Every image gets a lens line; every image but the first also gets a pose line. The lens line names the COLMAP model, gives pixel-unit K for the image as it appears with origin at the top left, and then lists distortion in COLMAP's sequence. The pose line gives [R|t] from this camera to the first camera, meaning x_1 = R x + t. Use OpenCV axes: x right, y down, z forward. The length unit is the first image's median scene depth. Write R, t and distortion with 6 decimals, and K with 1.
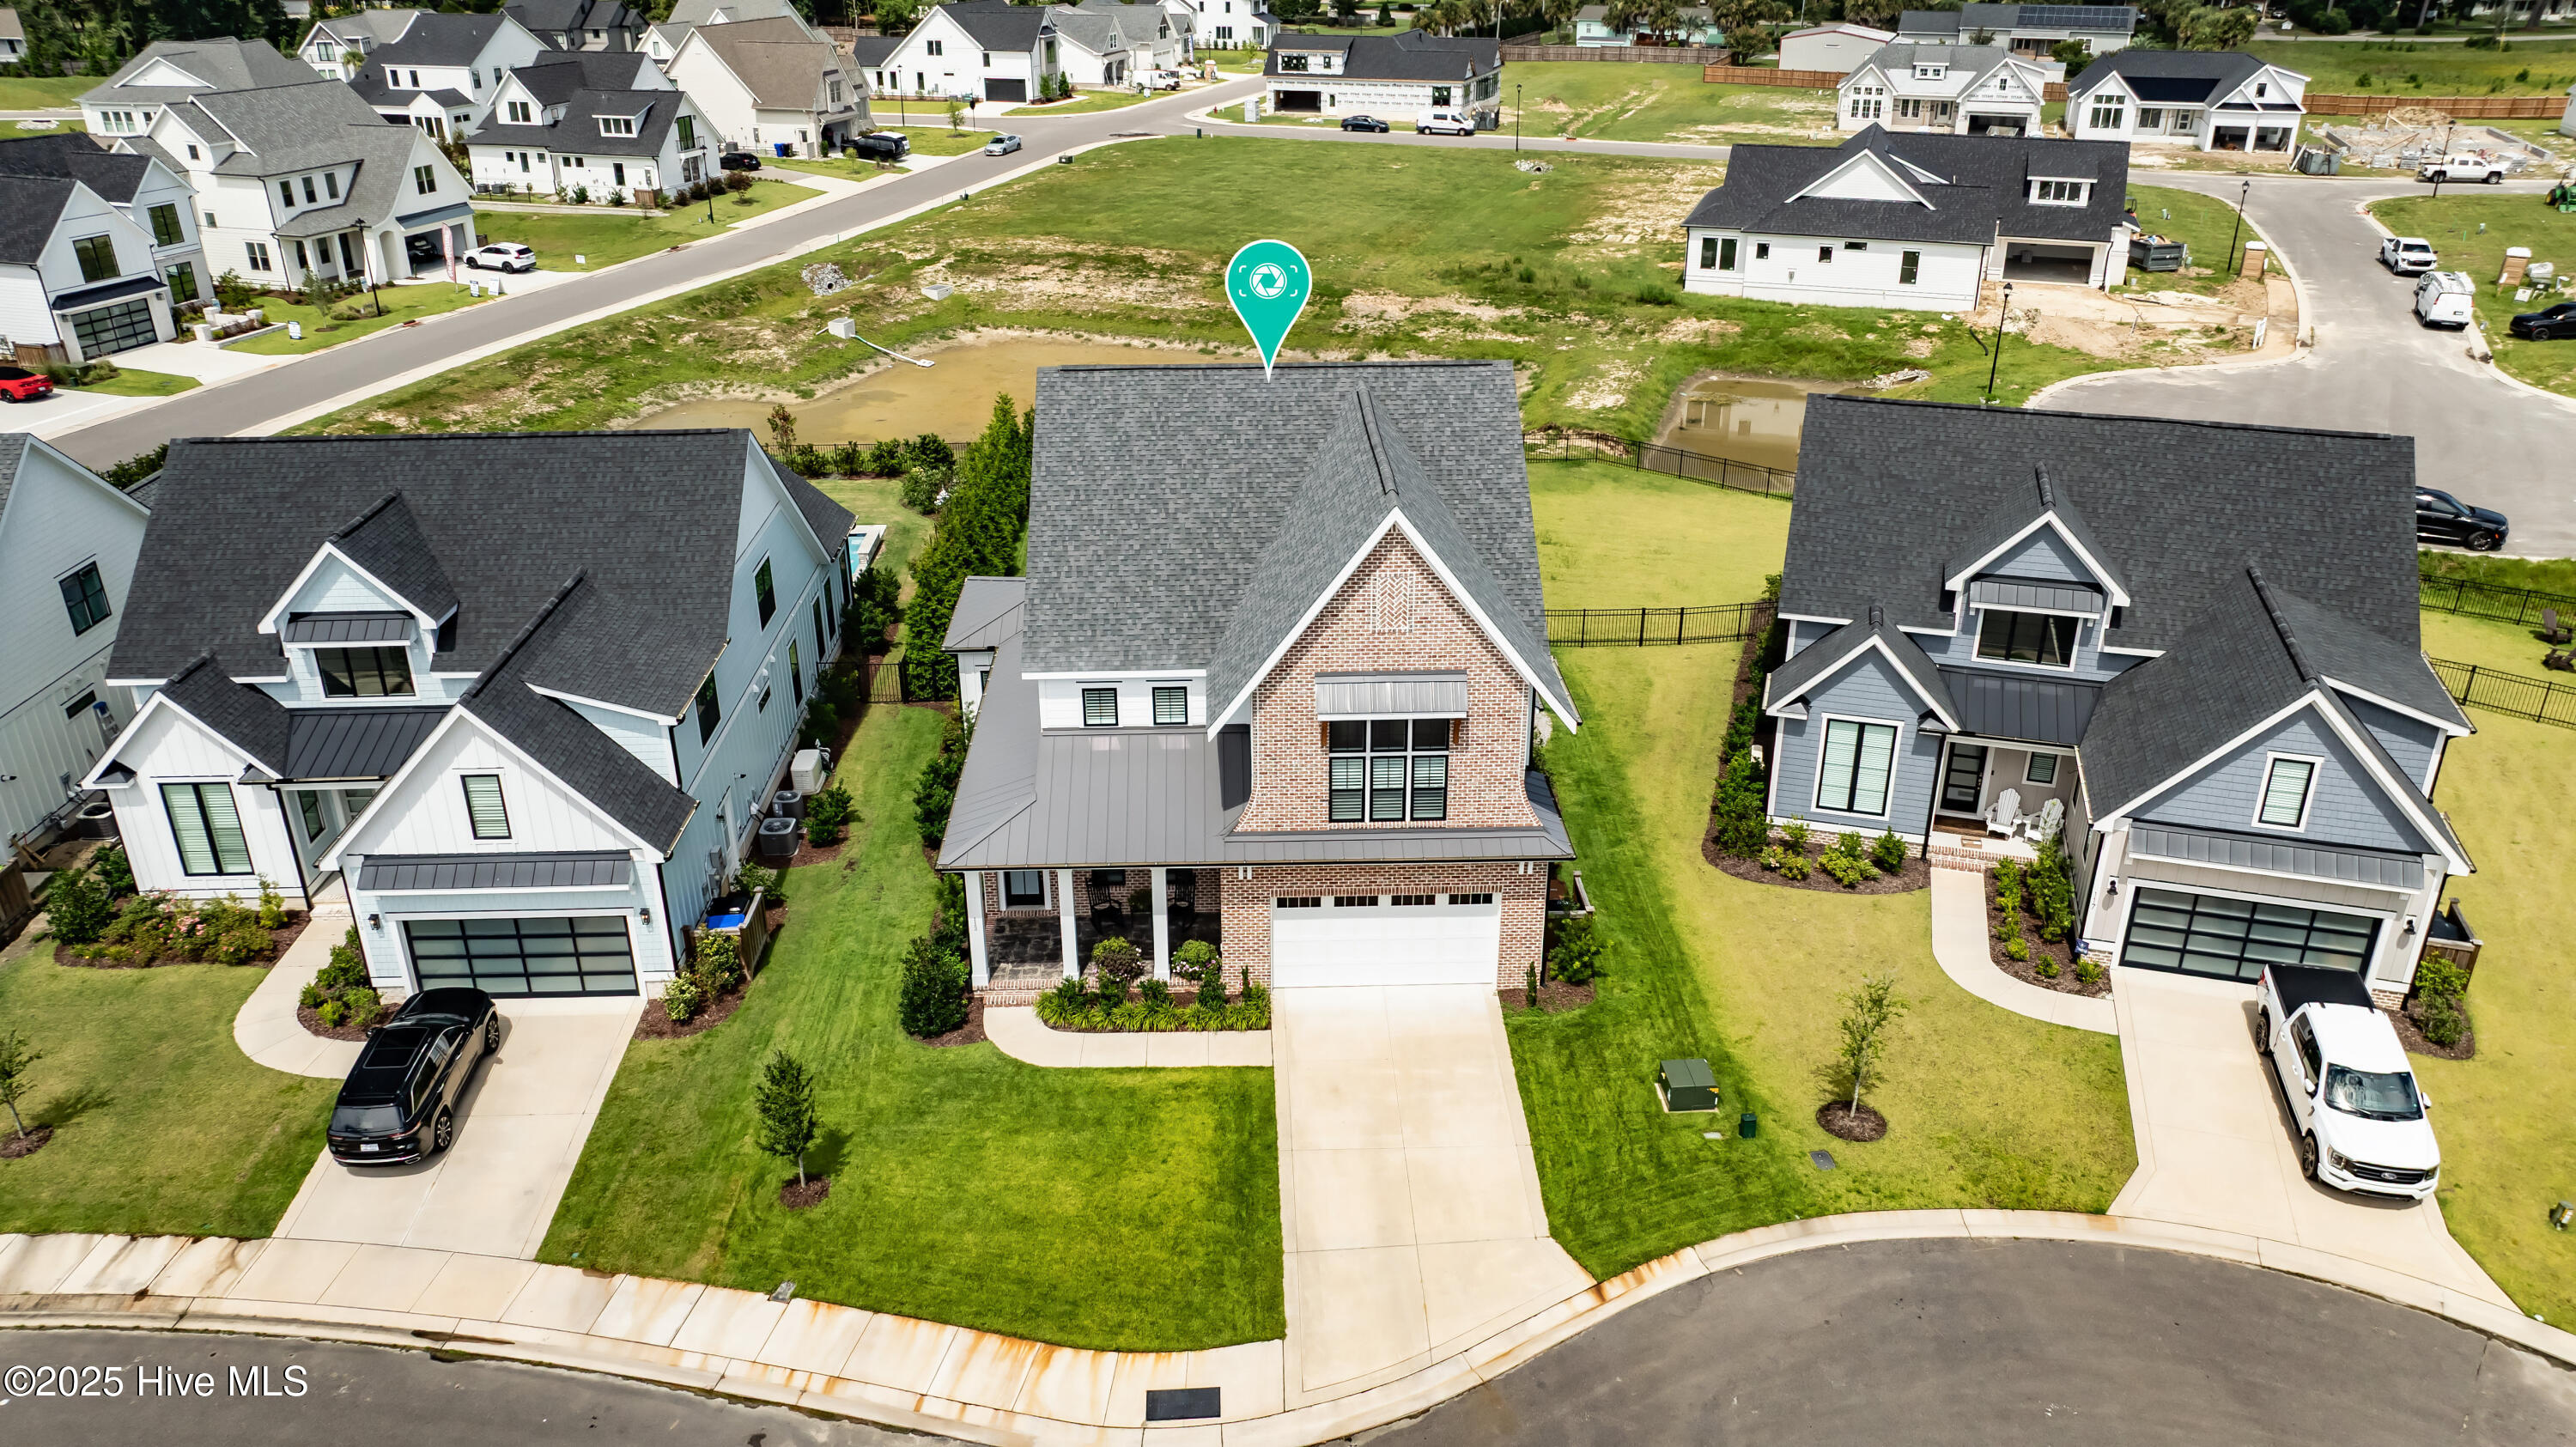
lens RADIAL K [[1825.0, 0, 1276.7], [0, 1825.0, 735.3], [0, 0, 1]] dist [-0.032695, 0.036098]
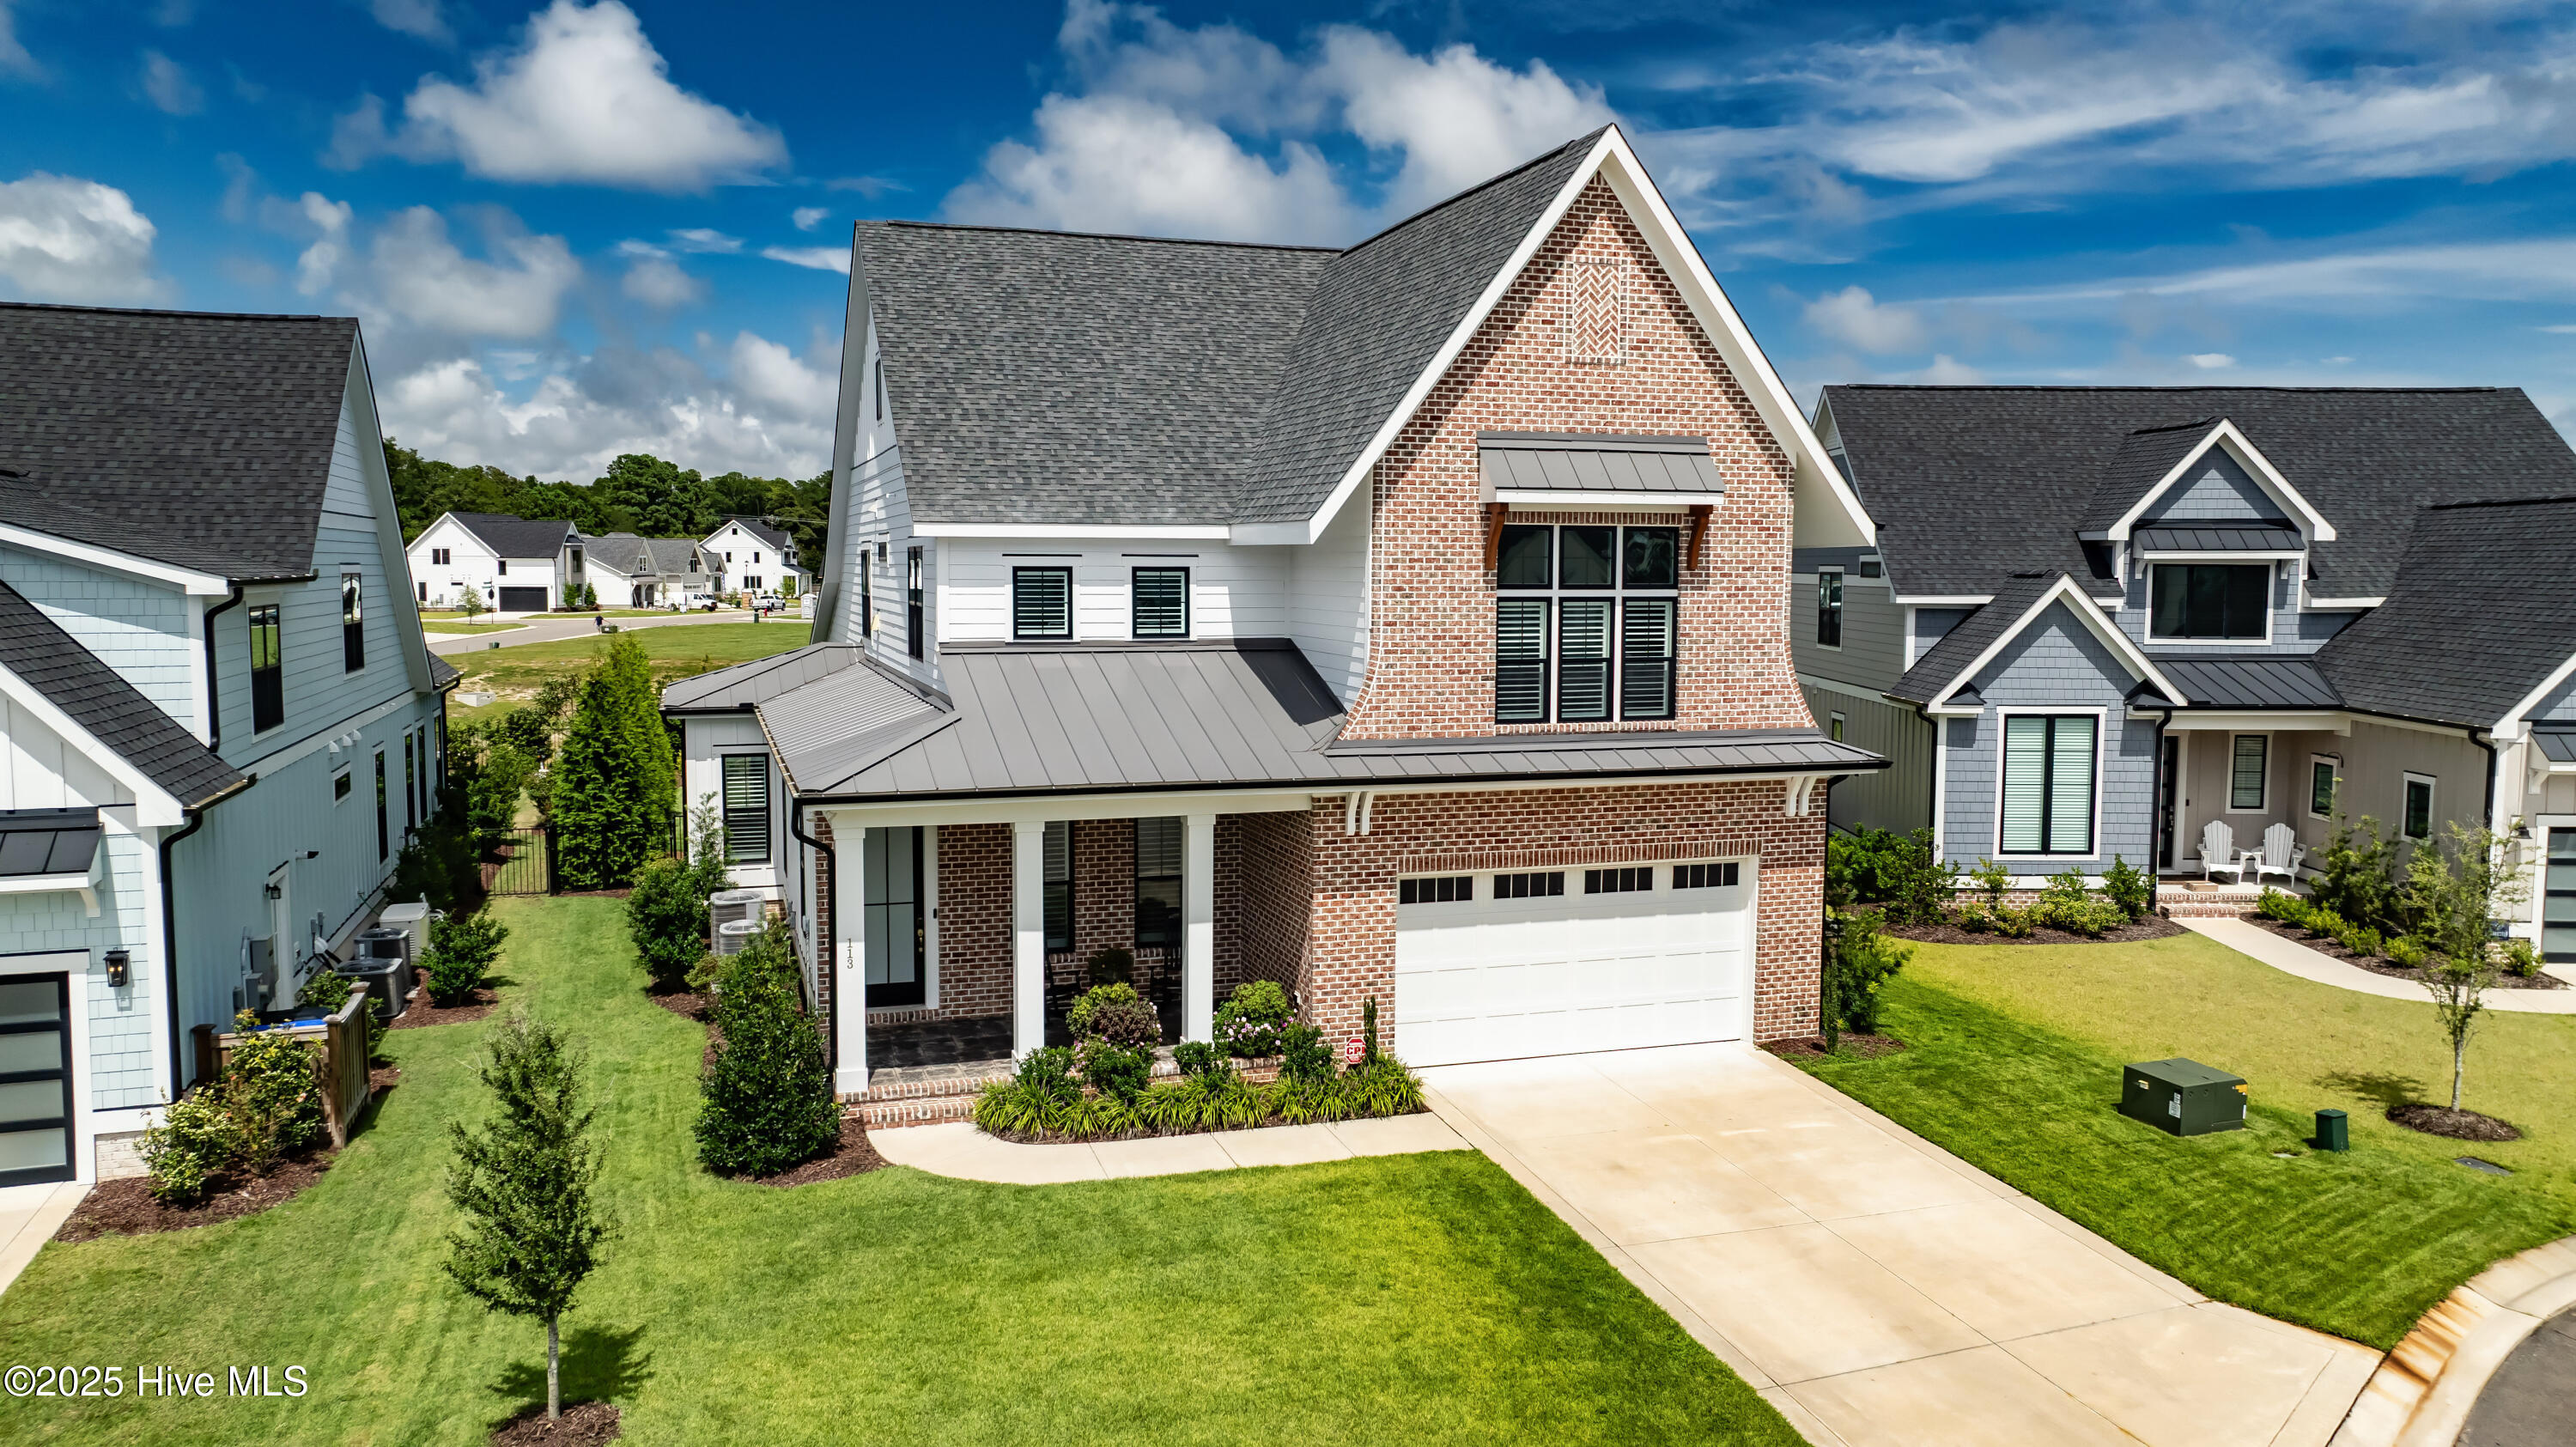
lens RADIAL K [[1825.0, 0, 1273.0], [0, 1825.0, 727.1], [0, 0, 1]] dist [-0.032695, 0.036098]
pose [[0.960303, -0.015226, 0.278542, -0.186053], [0.112034, 0.935493, -0.335113, 0.219940], [-0.255472, 0.353017, 0.900063, 0.473574]]
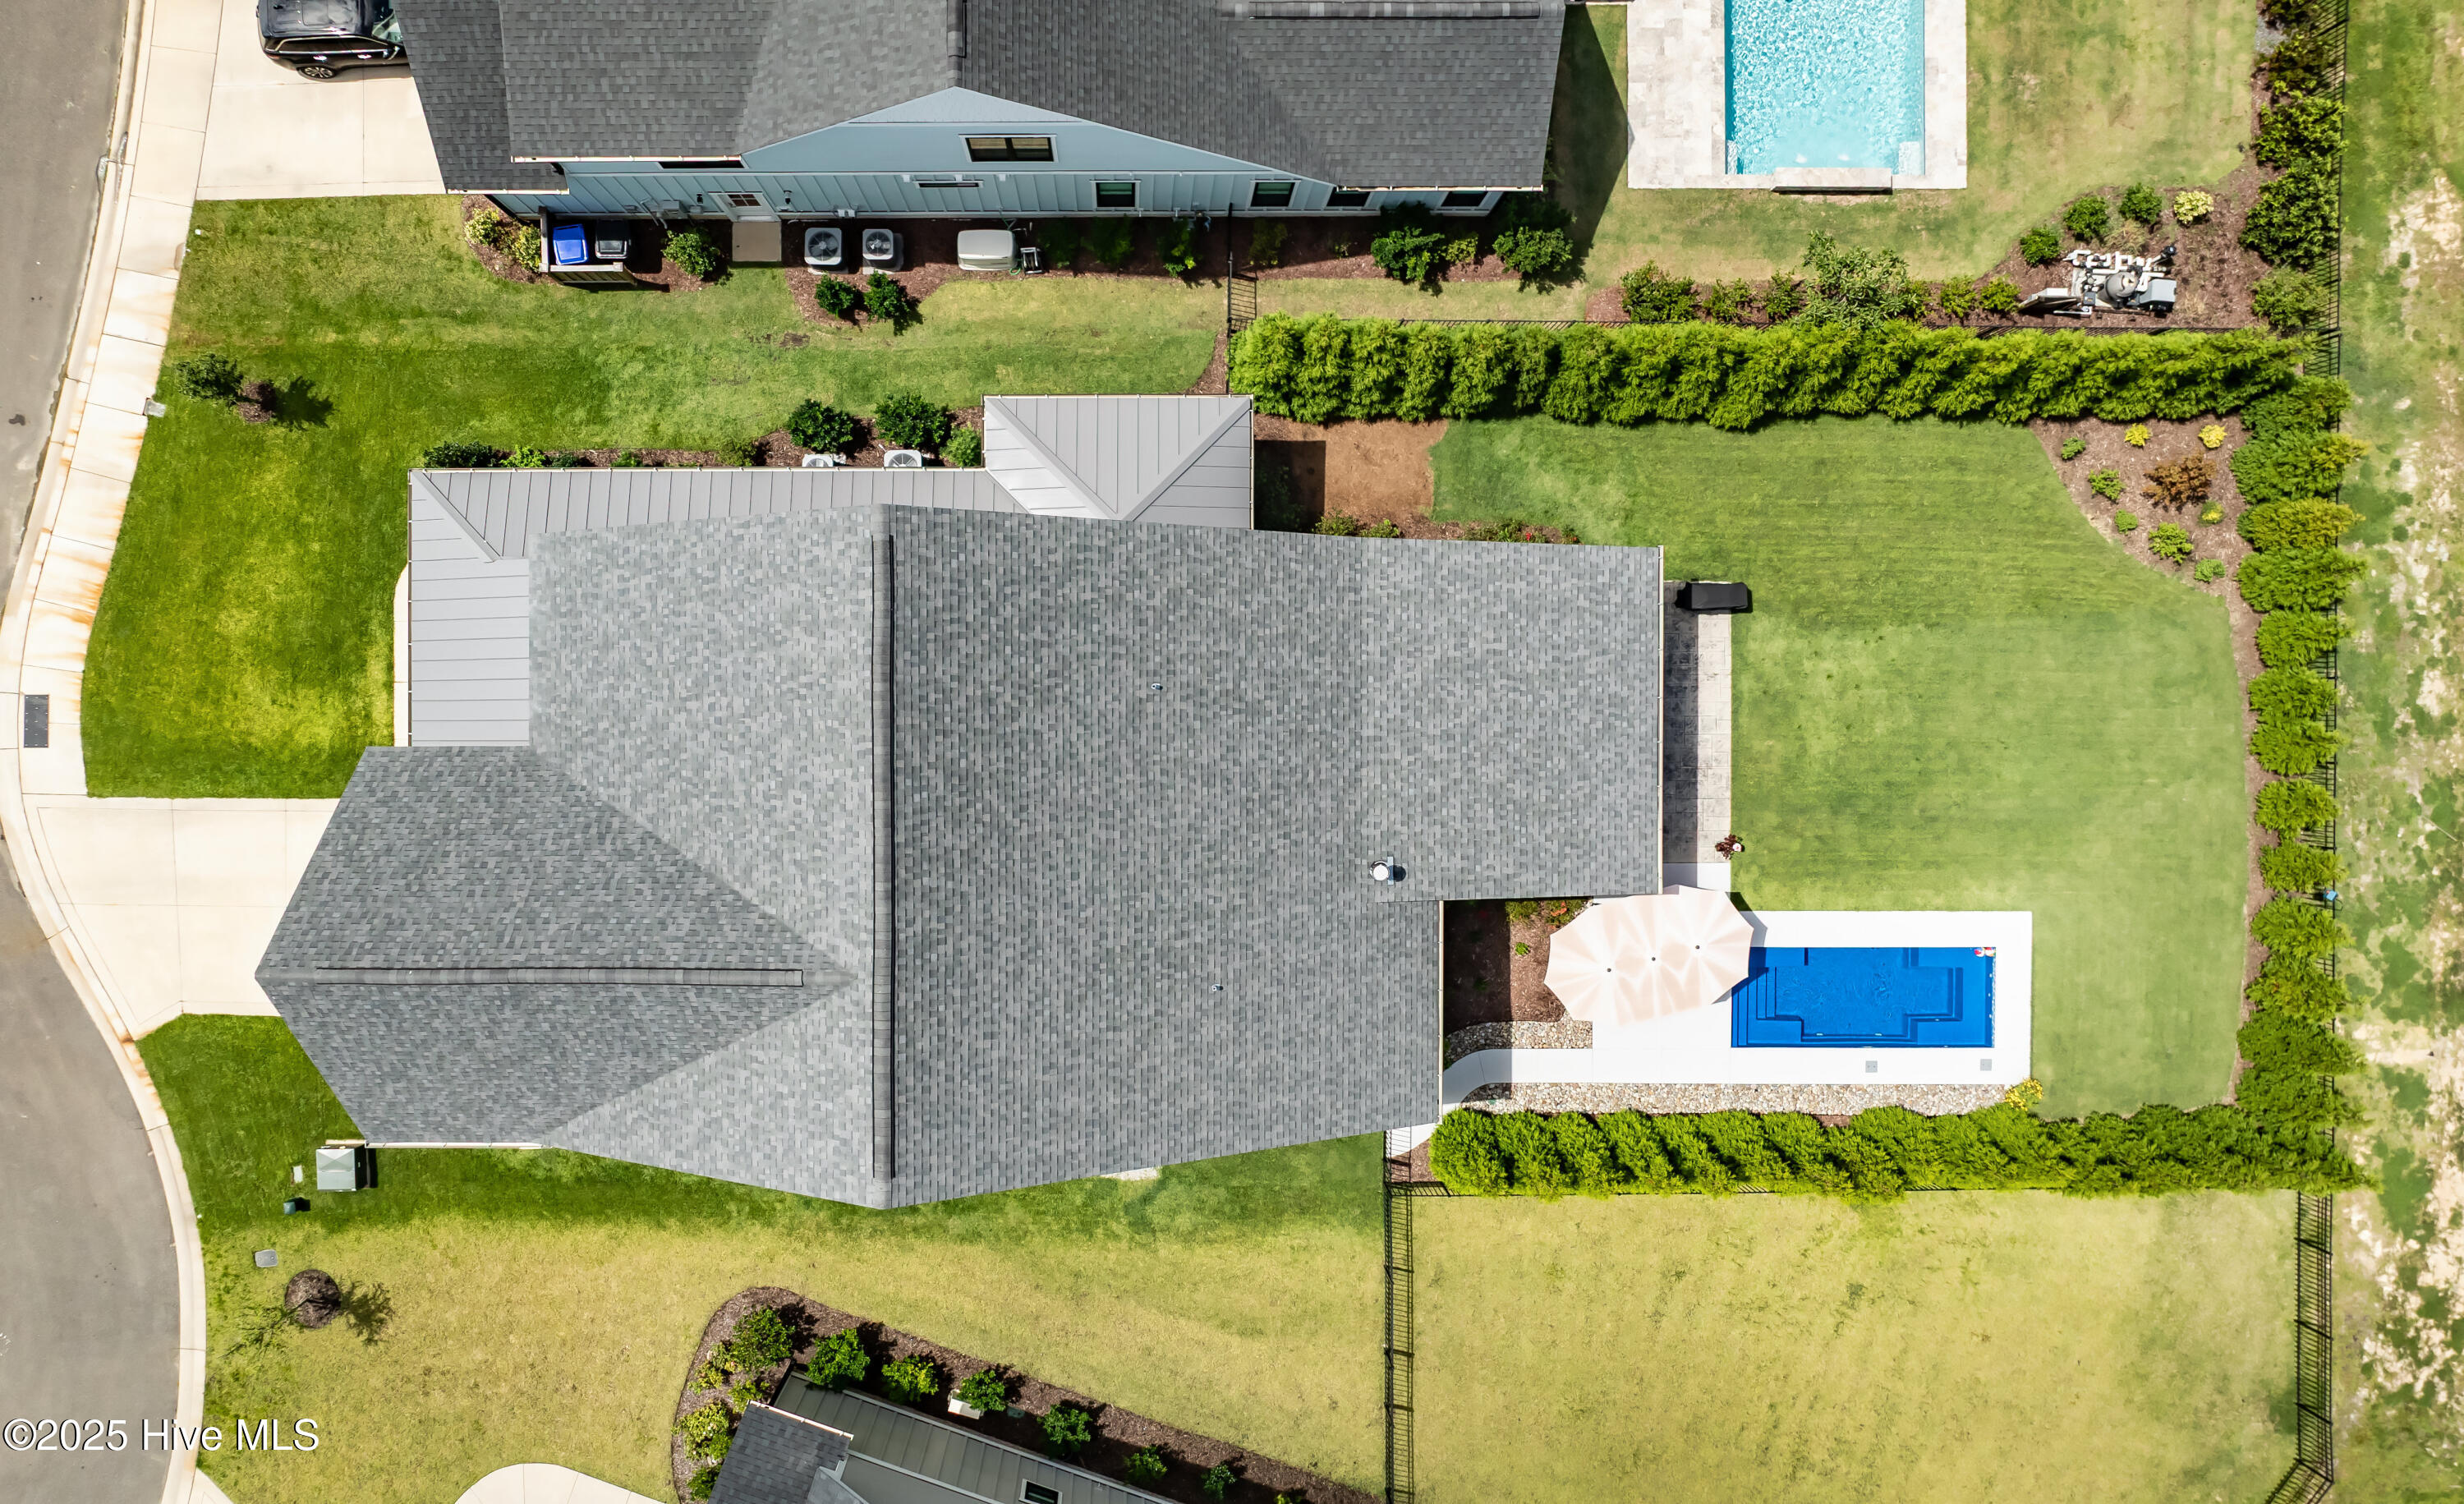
lens RADIAL K [[1890.4, 0, 1151.4], [0, 1890.4, 799.7], [0, 0, 1]] dist [-0.032975, 0.002815]
pose [[-0.040965, 0.998754, 0.028490, -0.049726], [-0.428030, -0.043307, 0.902726, -0.953741], [0.902836, 0.024786, 0.429271, 0.857708]]
